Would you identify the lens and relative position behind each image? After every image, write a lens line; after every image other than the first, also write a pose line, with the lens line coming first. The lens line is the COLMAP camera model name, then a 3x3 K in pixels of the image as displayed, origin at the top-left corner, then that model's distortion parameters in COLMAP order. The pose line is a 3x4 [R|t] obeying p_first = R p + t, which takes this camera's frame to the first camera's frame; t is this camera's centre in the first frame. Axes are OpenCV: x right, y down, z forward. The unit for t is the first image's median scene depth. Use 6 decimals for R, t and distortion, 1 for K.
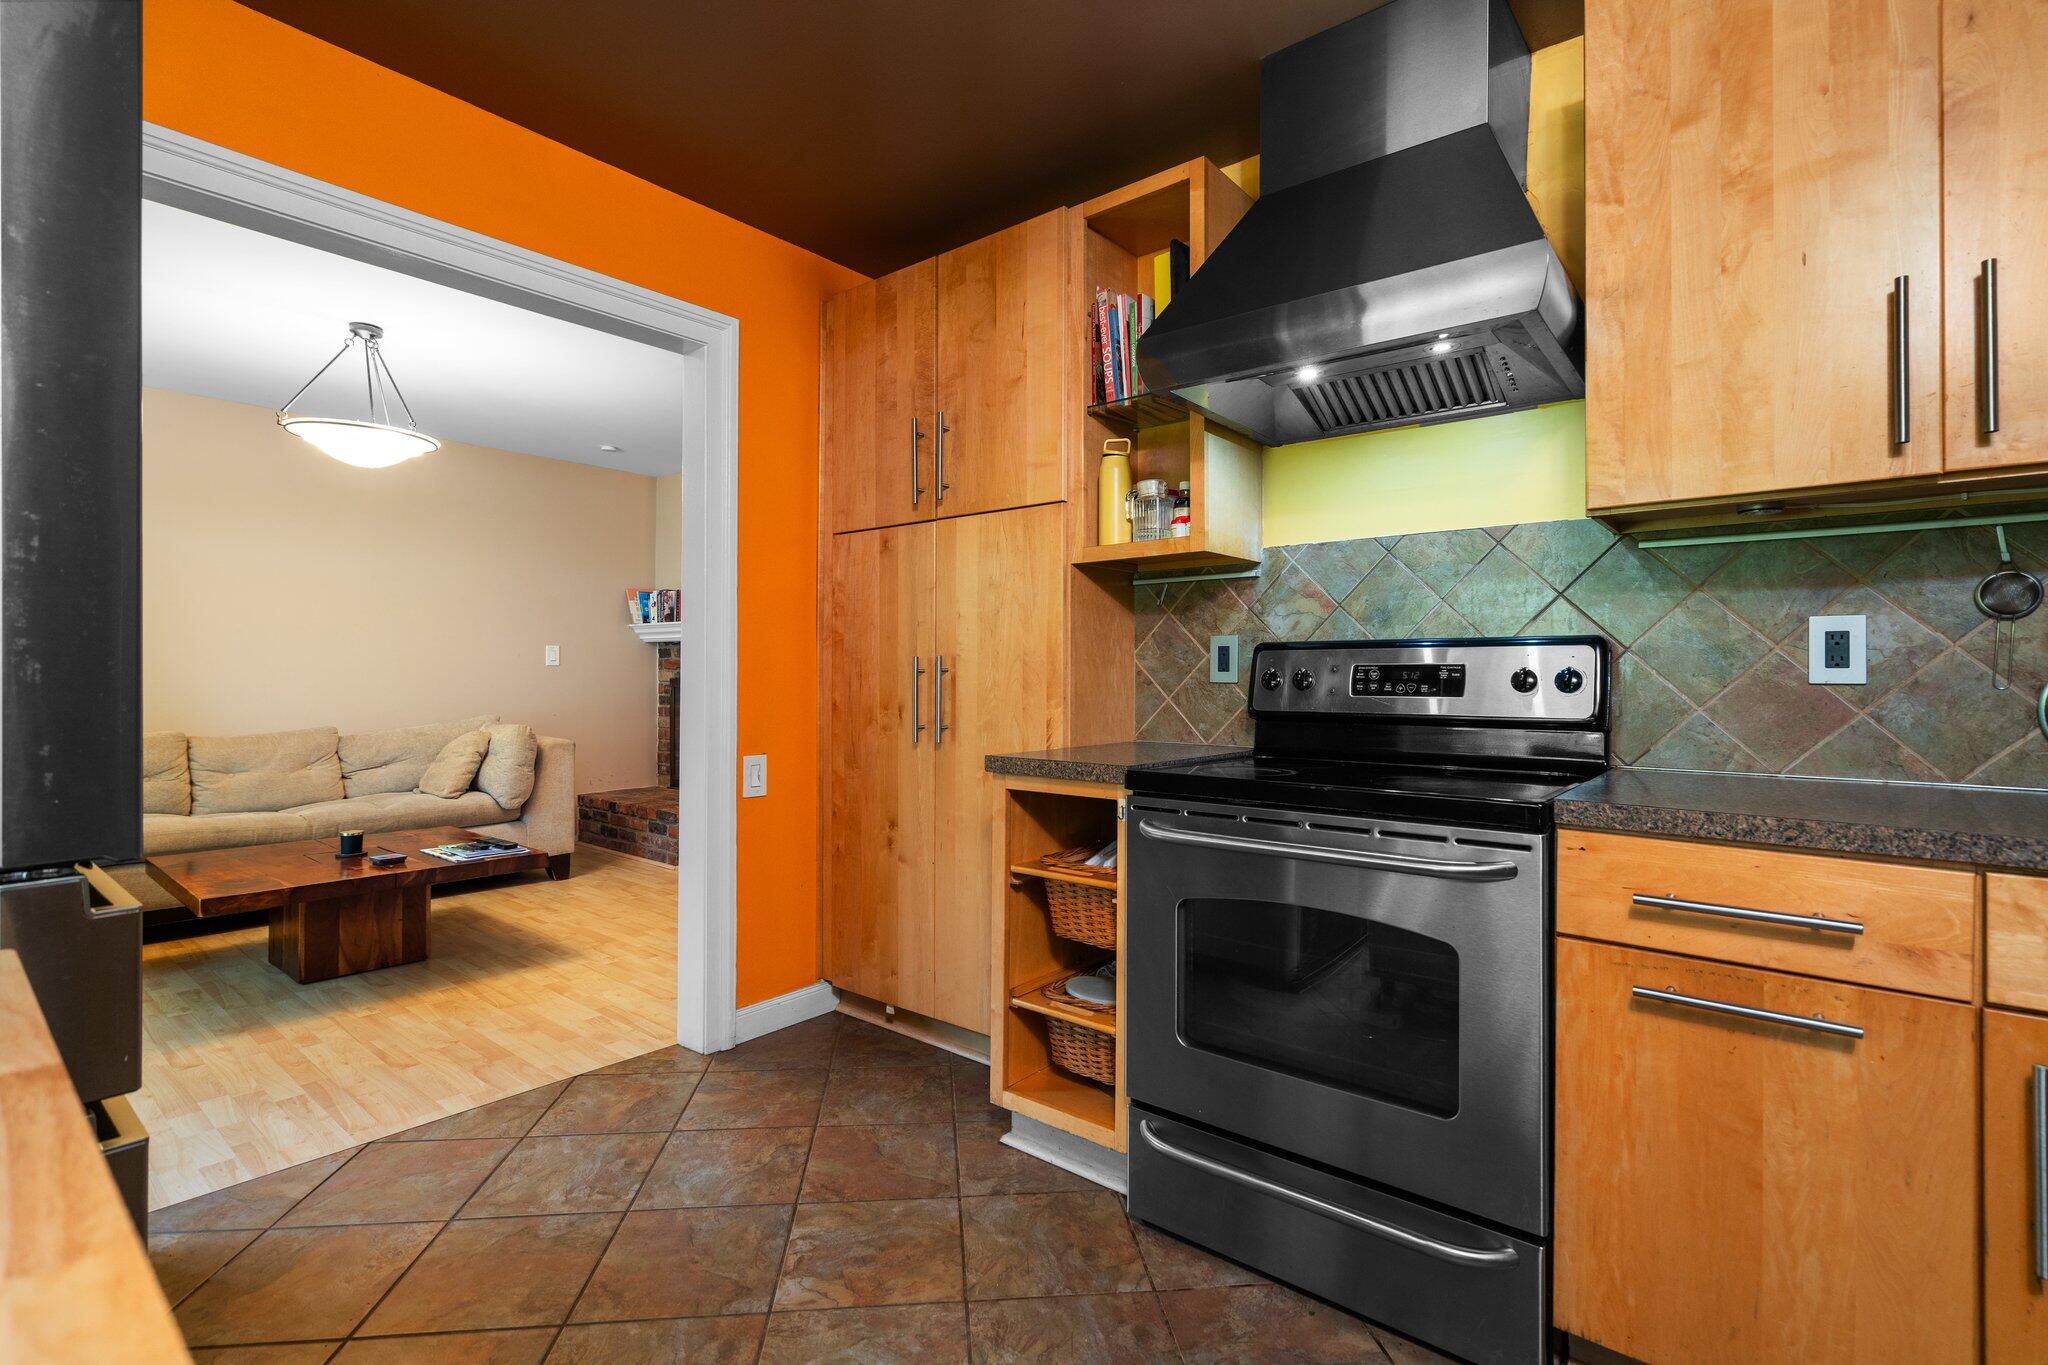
lens RADIAL K [[939.0, 0, 1024.3], [0, 939.0, 674.0], [0, 0, 1]] dist [0.001173, -0.000009]
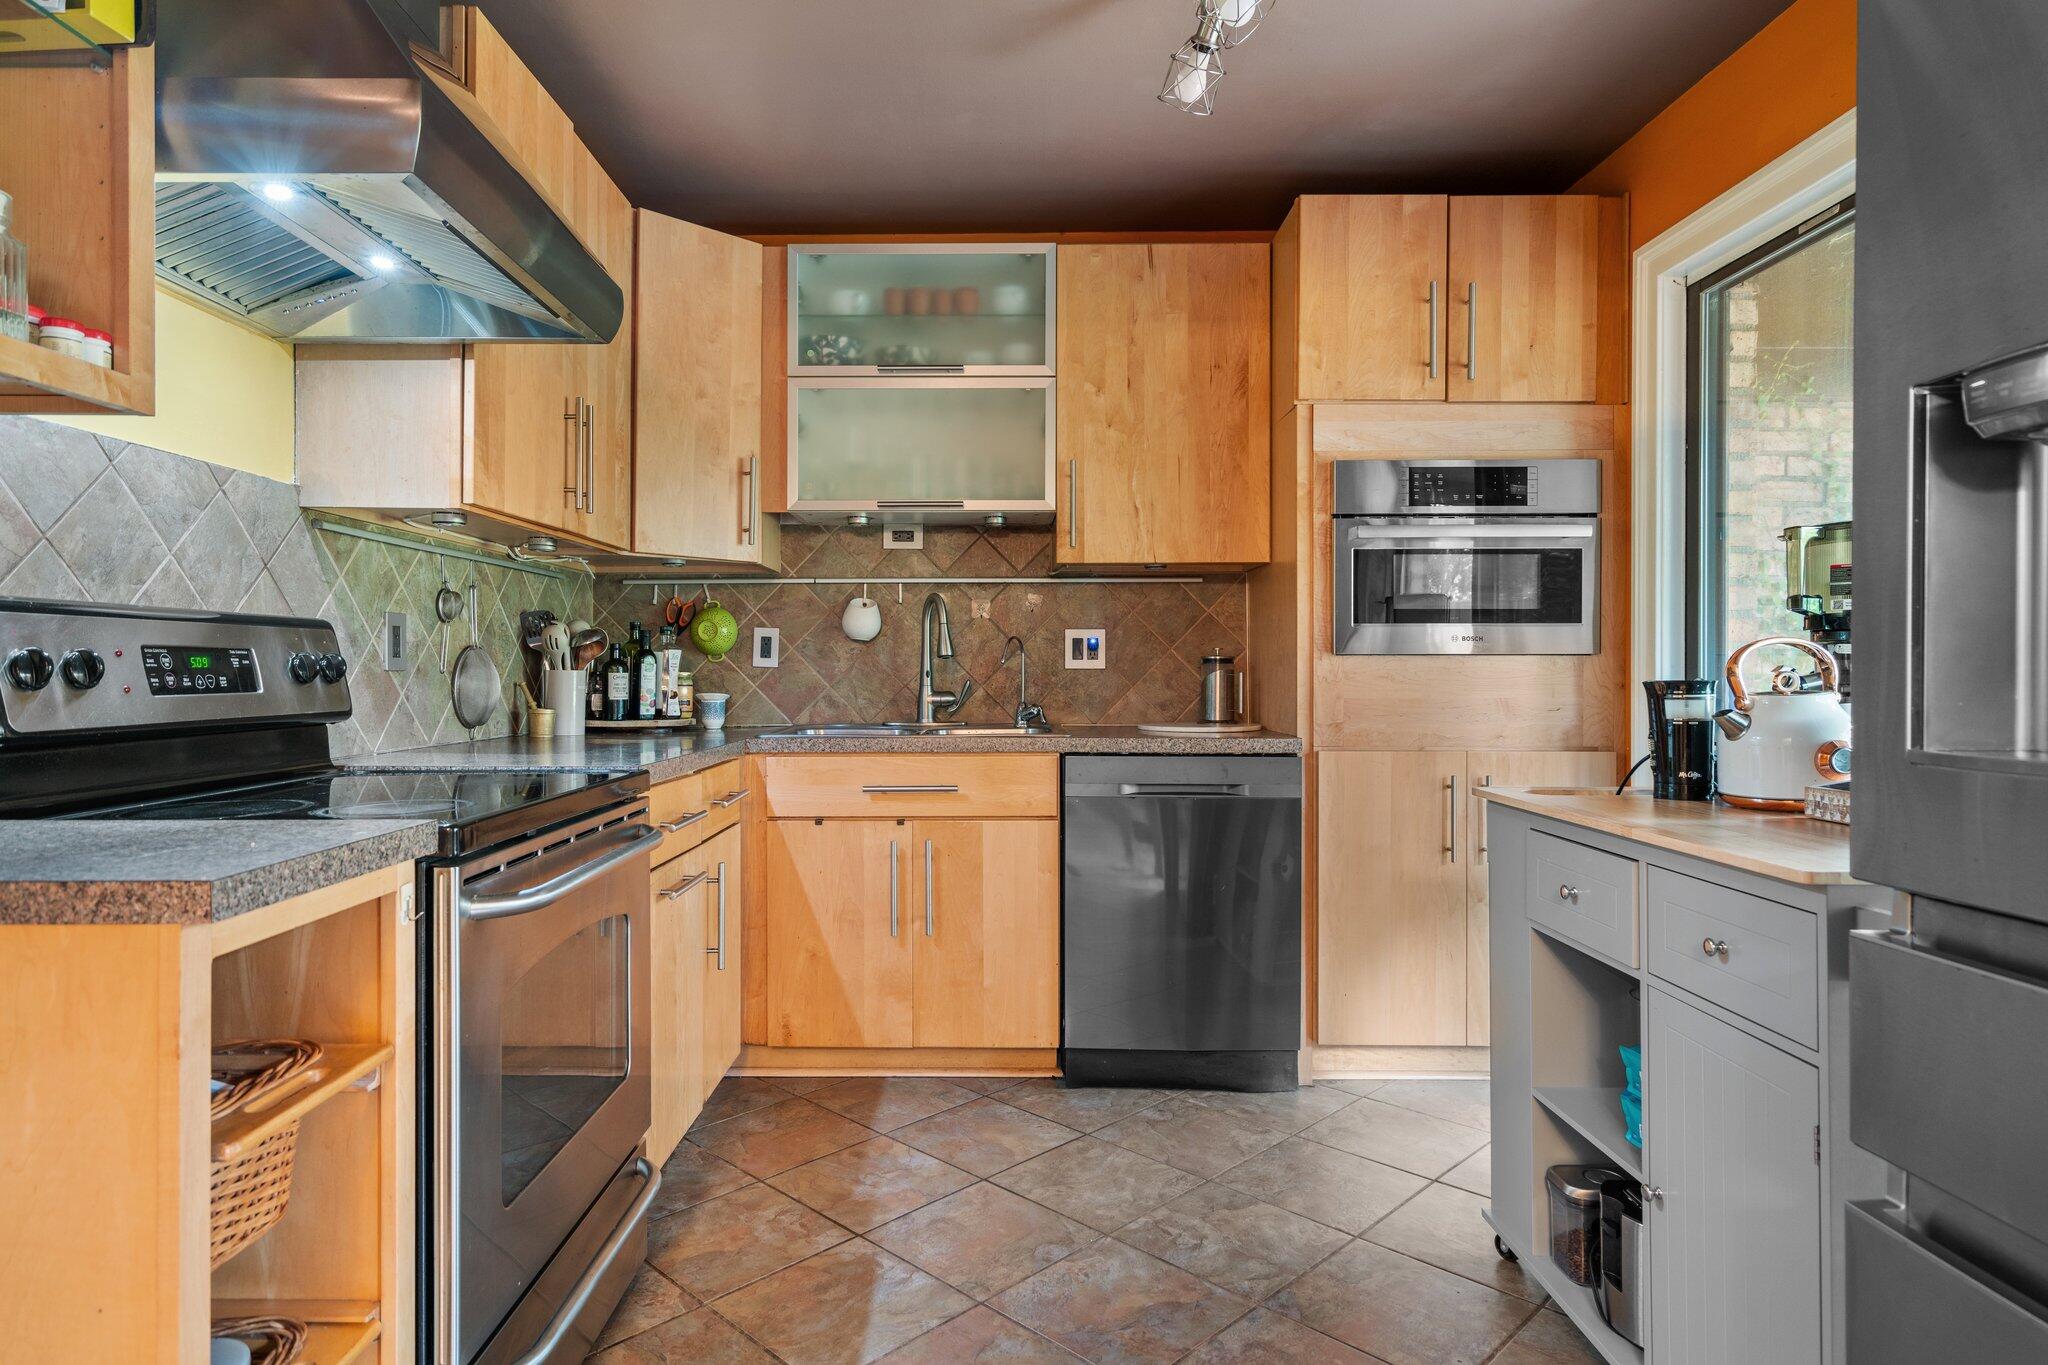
lens RADIAL K [[1133.3, 0, 1025.0], [0, 1133.3, 668.9], [0, 0, 1]] dist [-0.000610, -0.000029]
pose [[-0.626184, -0.003787, 0.779666, -0.434875], [0.000271, 0.999987, 0.005075, 0.001477], [-0.779675, 0.003389, -0.626175, 0.765106]]
